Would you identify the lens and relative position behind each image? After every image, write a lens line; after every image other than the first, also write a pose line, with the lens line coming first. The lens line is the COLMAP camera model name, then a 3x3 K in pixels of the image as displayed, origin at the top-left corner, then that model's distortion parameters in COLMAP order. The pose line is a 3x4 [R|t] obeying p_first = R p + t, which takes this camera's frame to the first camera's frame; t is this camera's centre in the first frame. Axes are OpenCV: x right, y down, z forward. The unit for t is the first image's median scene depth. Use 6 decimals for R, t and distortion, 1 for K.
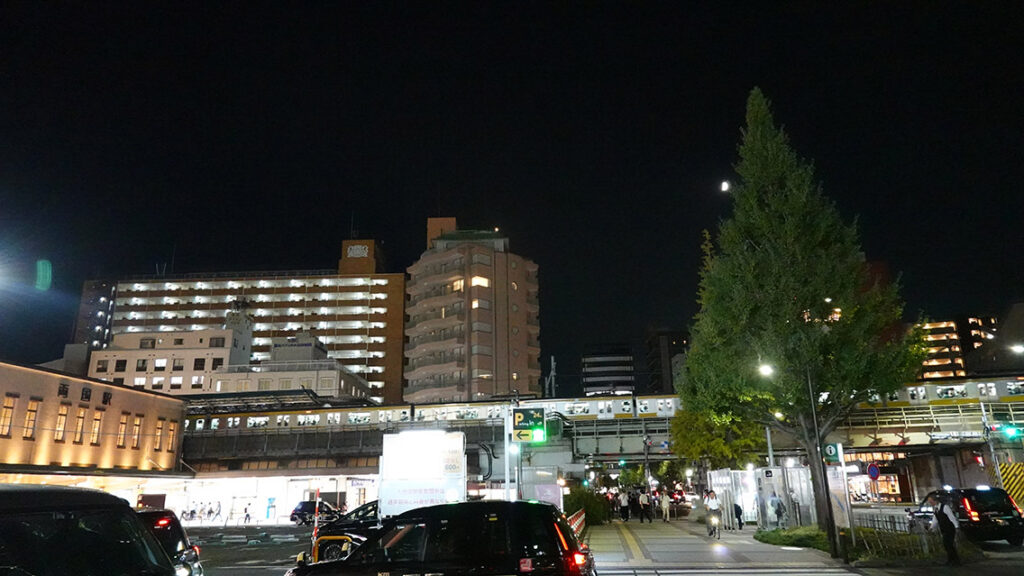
lens RADIAL K [[676.8, 0, 509.3], [0, 676.8, 285.7], [0, 0, 1]] dist [-0.002555, -0.000925]
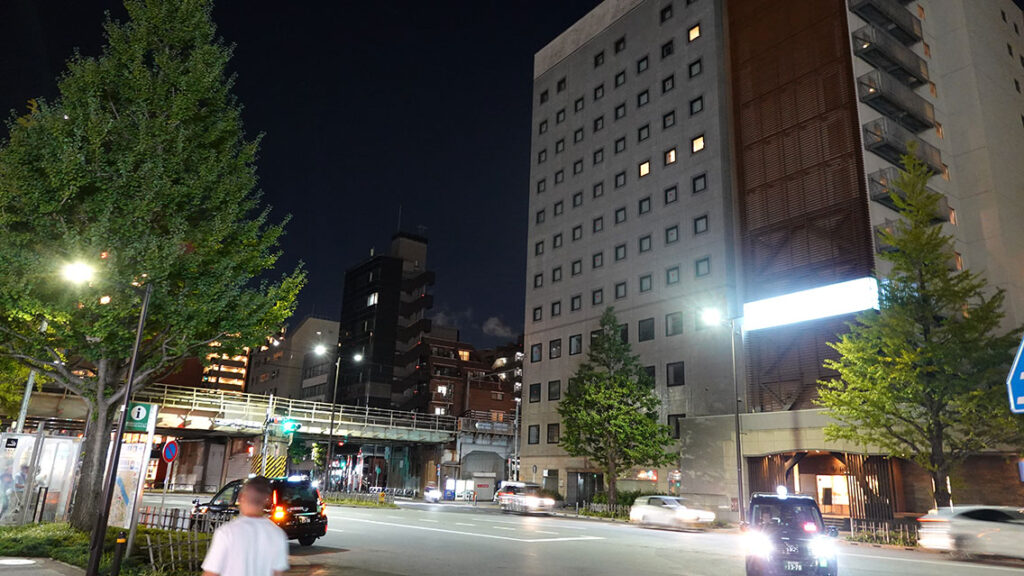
lens RADIAL K [[676.8, 0, 516.5], [0, 676.8, 287.6], [0, 0, 1]] dist [-0.002555, -0.000925]
pose [[0.541928, 0.267185, 0.796823, 0.047405], [-0.285375, 0.950288, -0.124557, 0.042832], [-0.790490, -0.159893, 0.591235, 0.138818]]
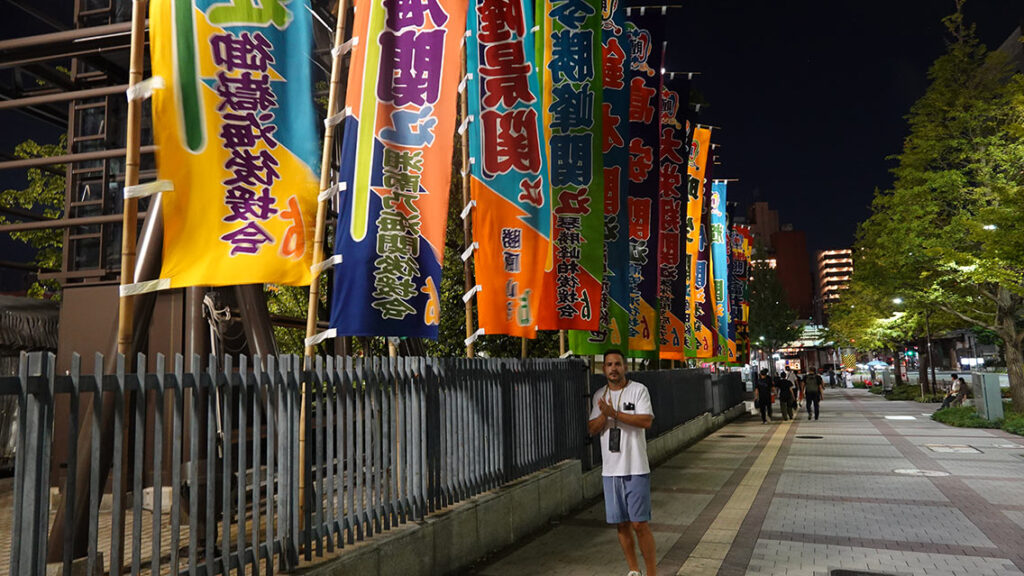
lens RADIAL K [[676.8, 0, 513.2], [0, 676.8, 289.2], [0, 0, 1]] dist [-0.002555, -0.000925]
pose [[0.995176, -0.002314, 0.098081, -0.637296], [-0.014389, 0.985468, 0.169252, -0.345035], [-0.097047, -0.169847, 0.980680, -1.161175]]
